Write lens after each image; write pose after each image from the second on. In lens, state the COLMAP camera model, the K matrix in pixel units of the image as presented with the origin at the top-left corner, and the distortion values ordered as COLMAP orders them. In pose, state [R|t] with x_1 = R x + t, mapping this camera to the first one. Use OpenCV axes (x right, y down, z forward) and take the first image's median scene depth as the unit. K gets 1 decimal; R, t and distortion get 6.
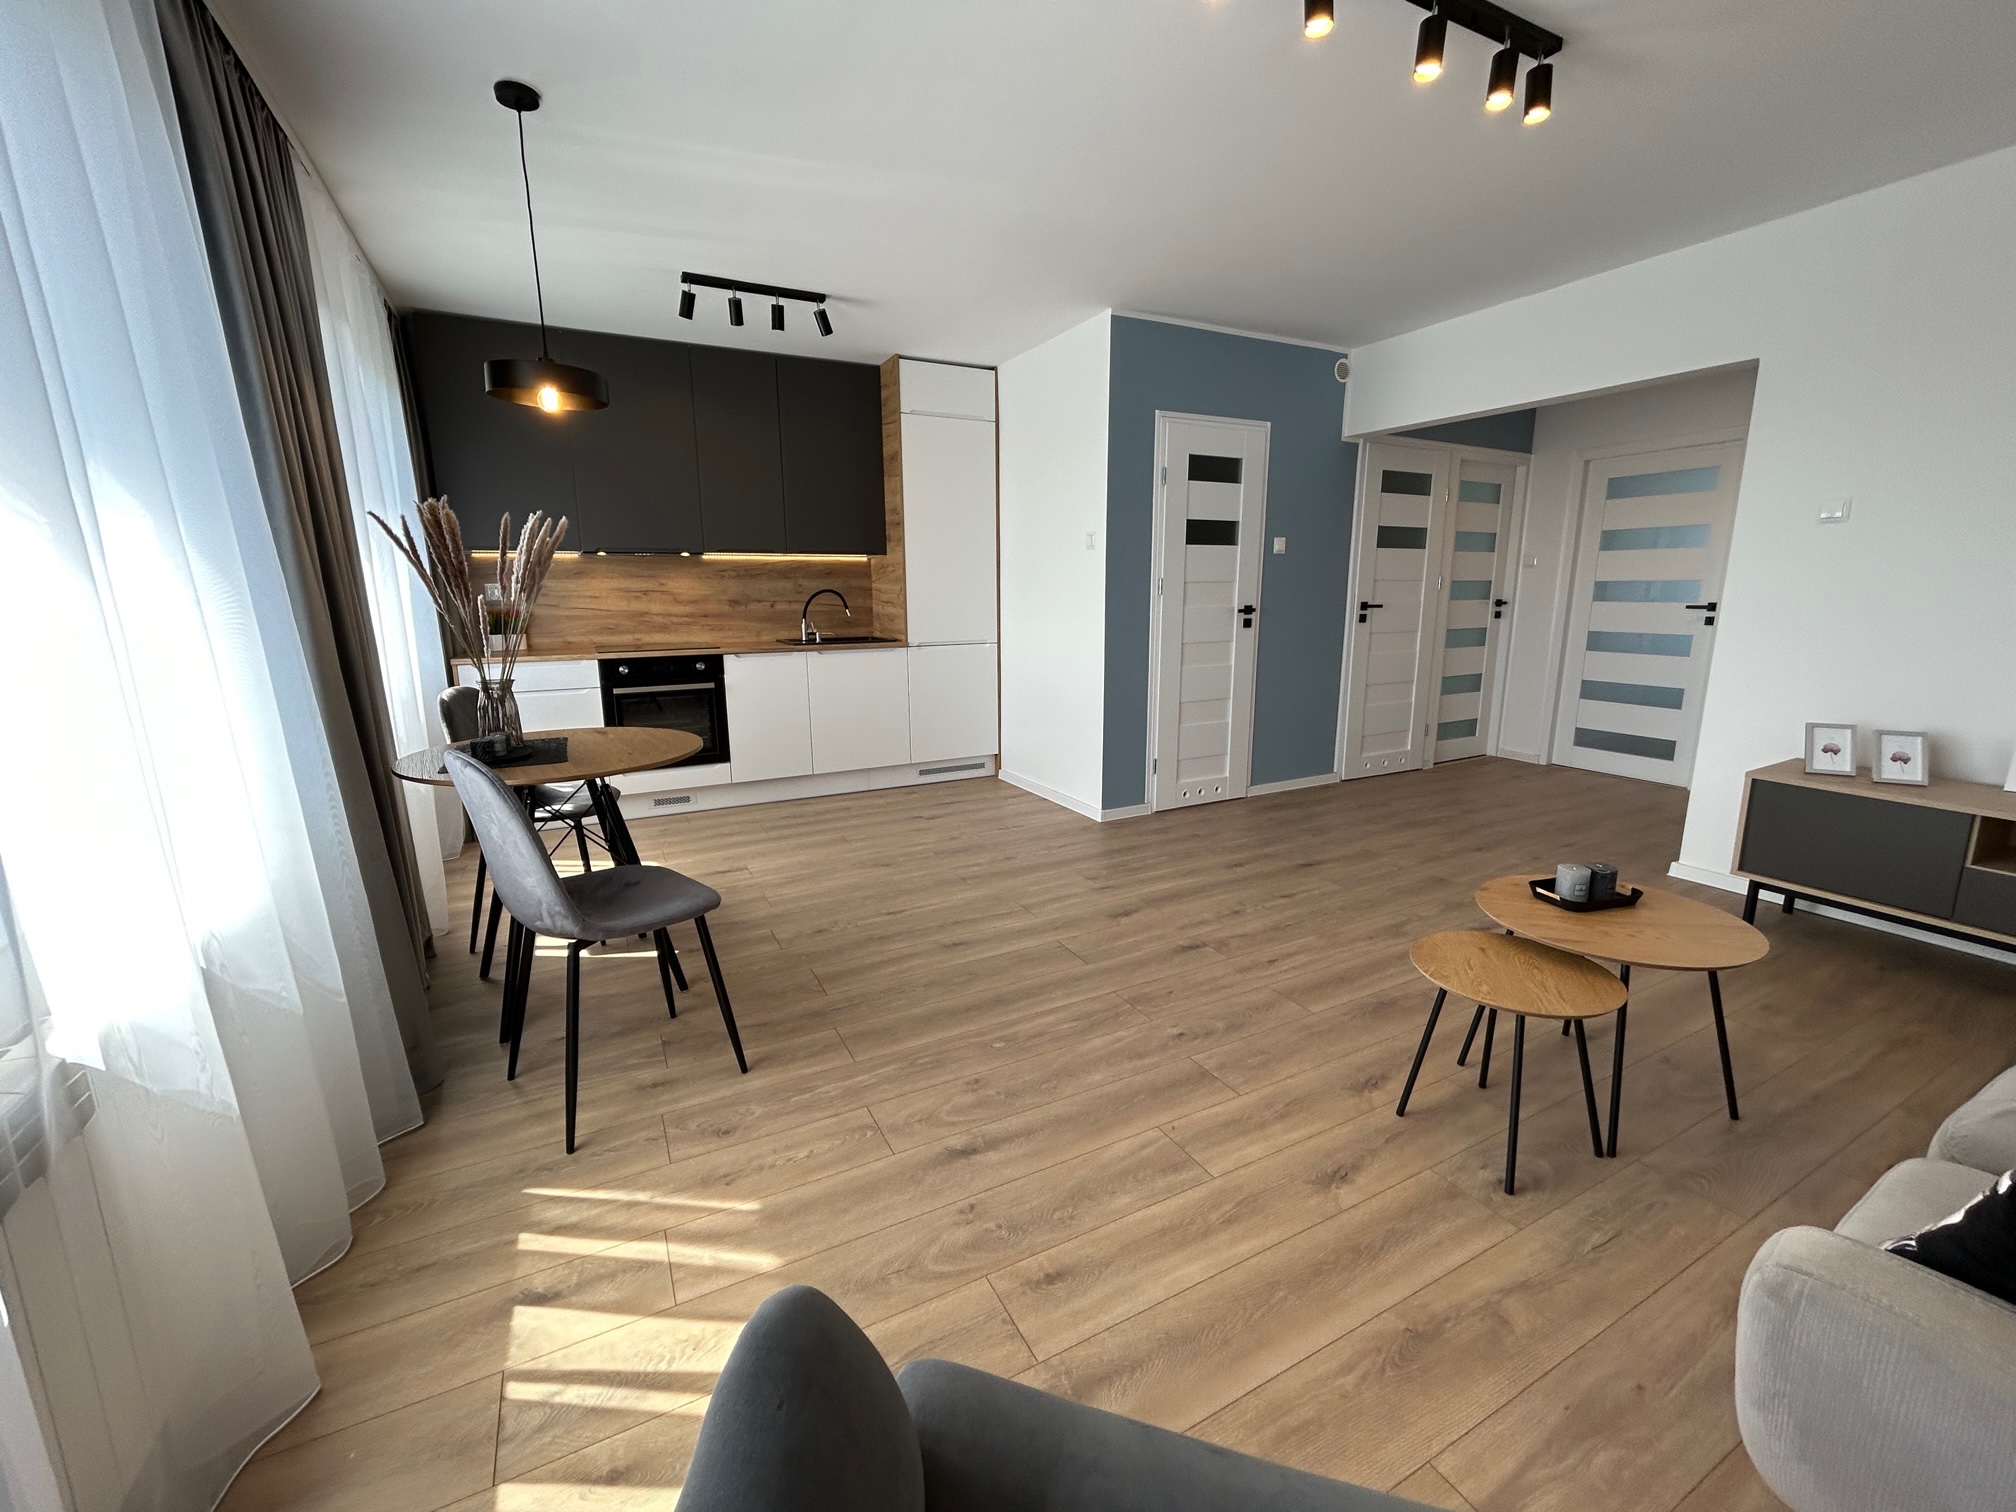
lens RADIAL K [[811.5, 0, 1003.9], [0, 811.5, 744.8], [0, 0, 1]] dist [-0.005832, 0.000455]
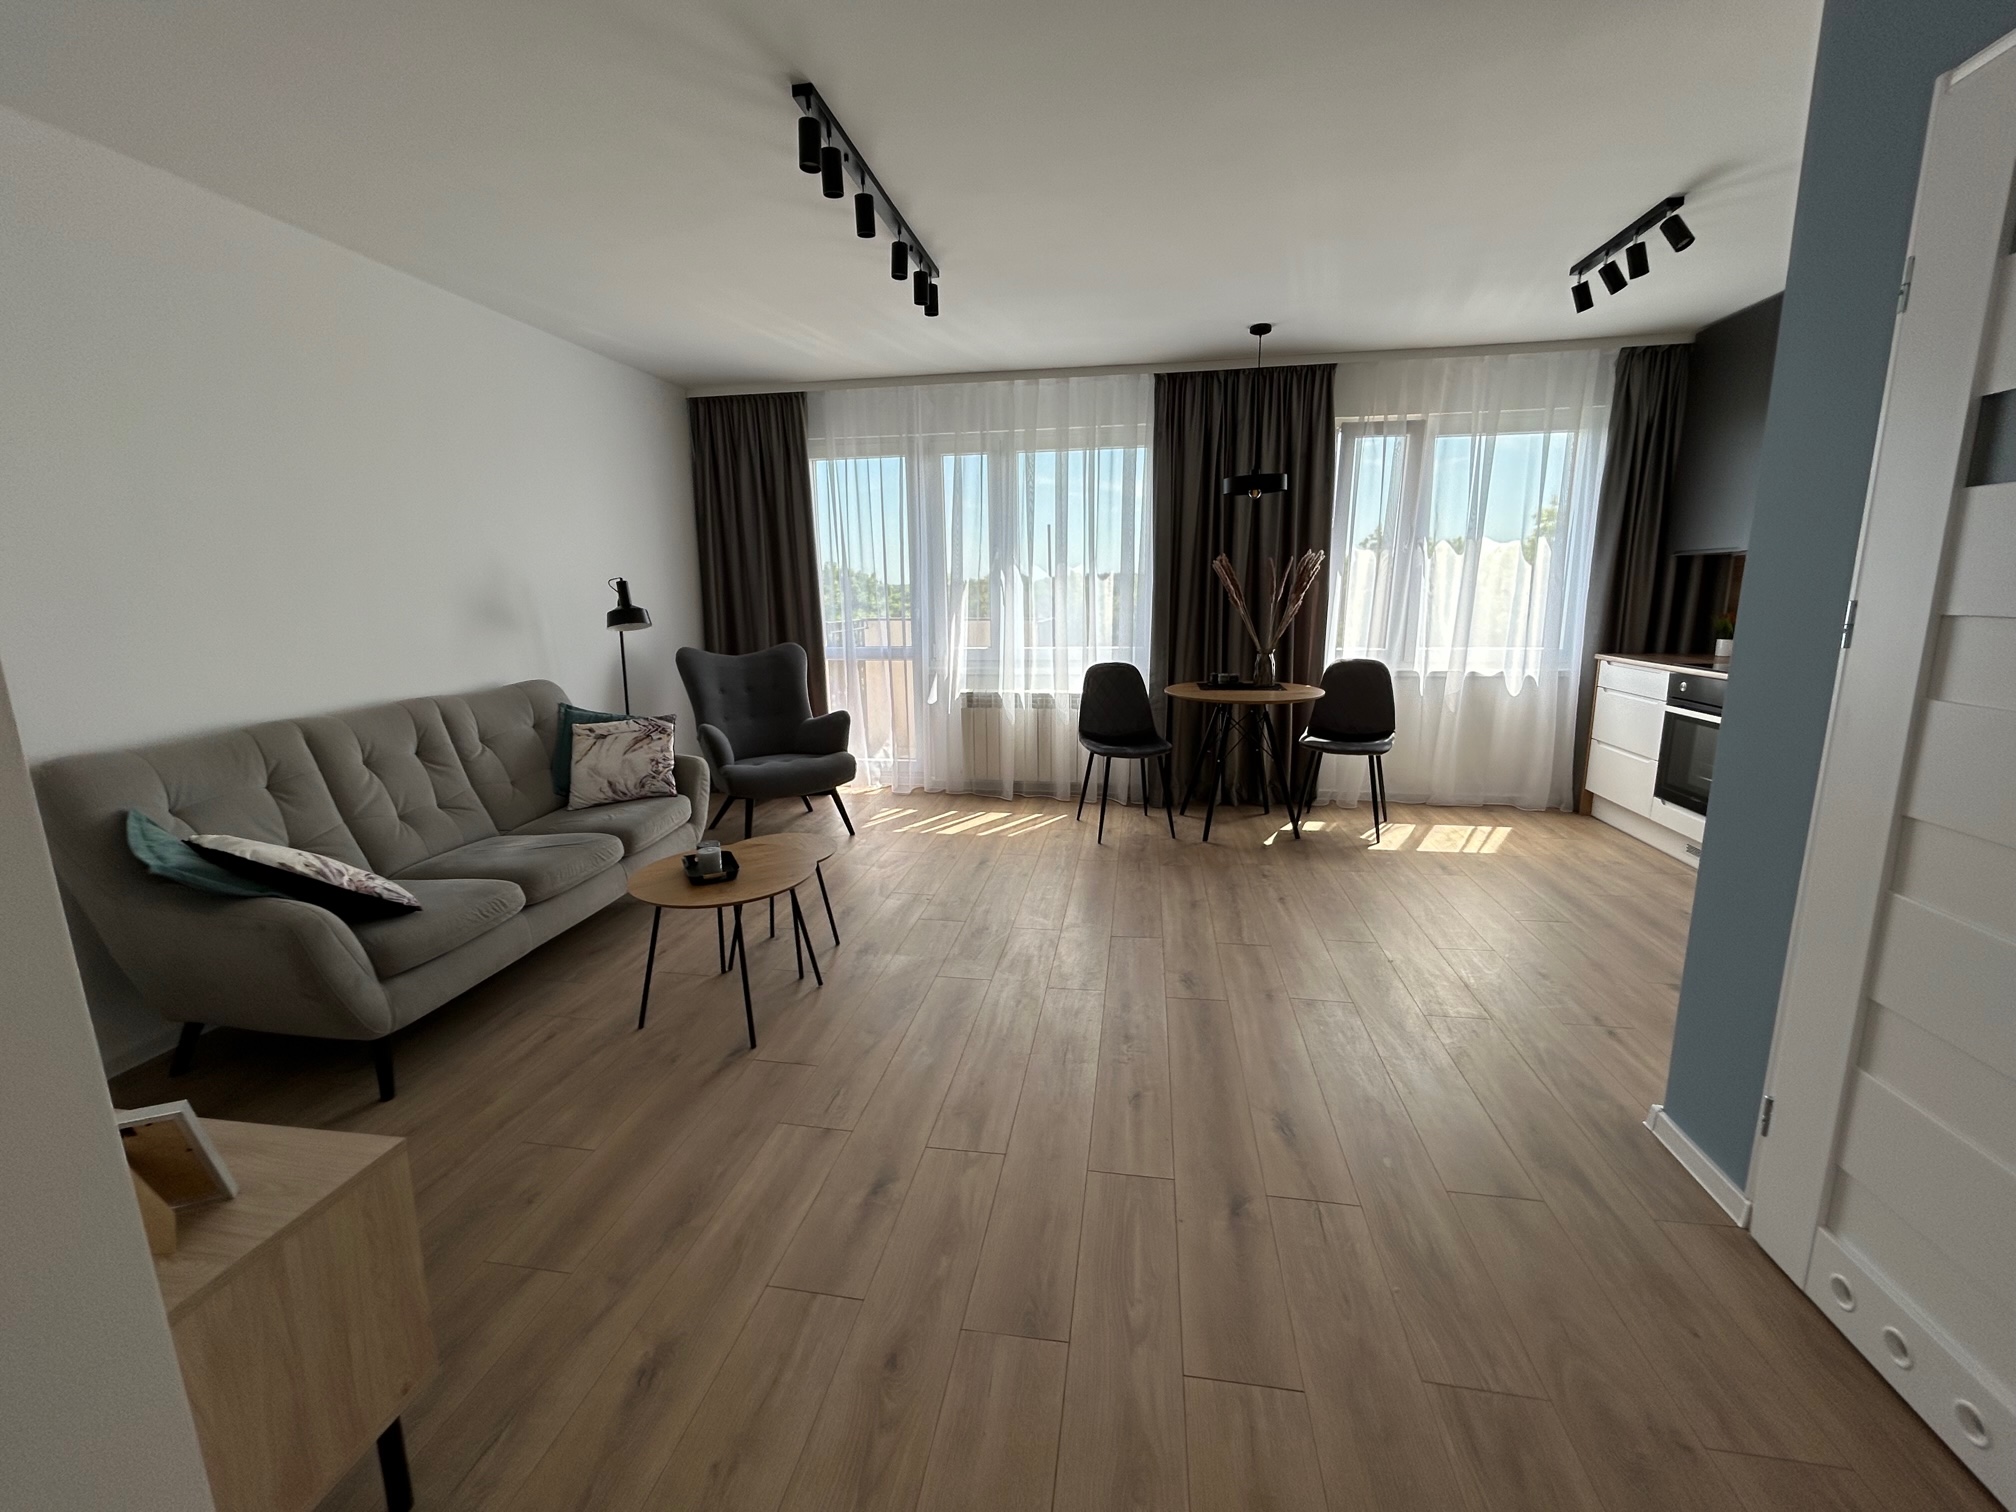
lens RADIAL K [[811.5, 0, 1003.9], [0, 811.5, 744.8], [0, 0, 1]] dist [-0.005832, 0.000455]
pose [[-0.601244, 0.165407, -0.781759, 0.972666], [-0.137935, 0.942171, 0.305432, -0.290491], [0.787071, 0.291471, -0.543659, 1.328409]]
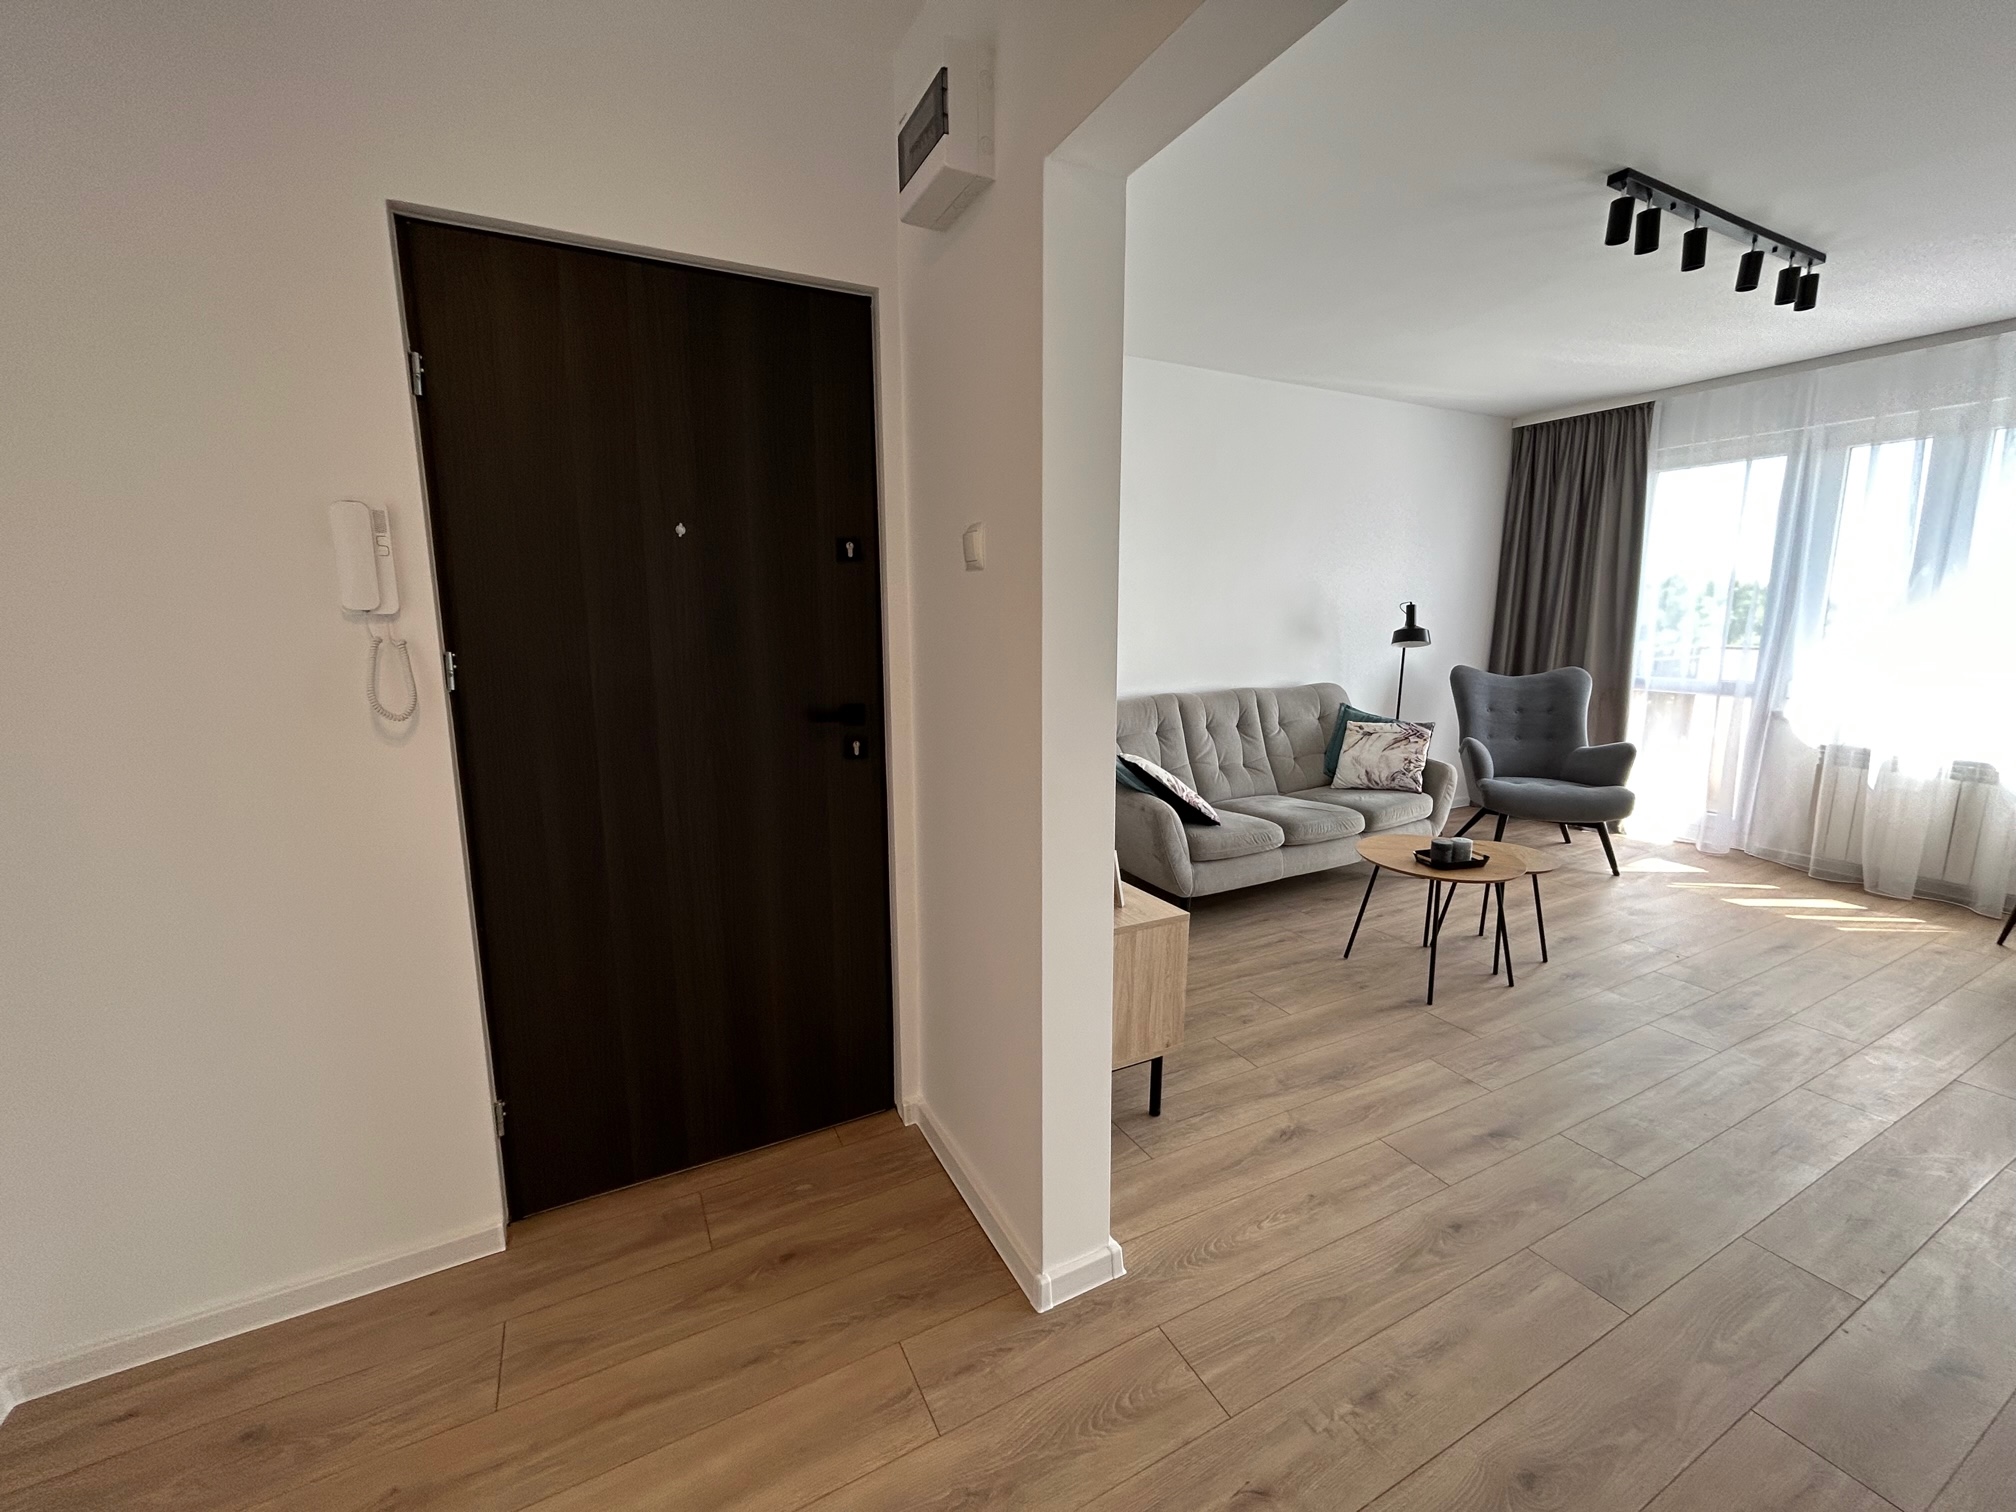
lens RADIAL K [[811.5, 0, 1003.9], [0, 811.5, 744.8], [0, 0, 1]] dist [-0.005832, 0.000455]
pose [[-0.999937, 0.010061, 0.004901, 1.033427], [0.011142, 0.936093, 0.351577, -0.350542], [-0.001050, 0.351610, -0.936146, 1.565956]]
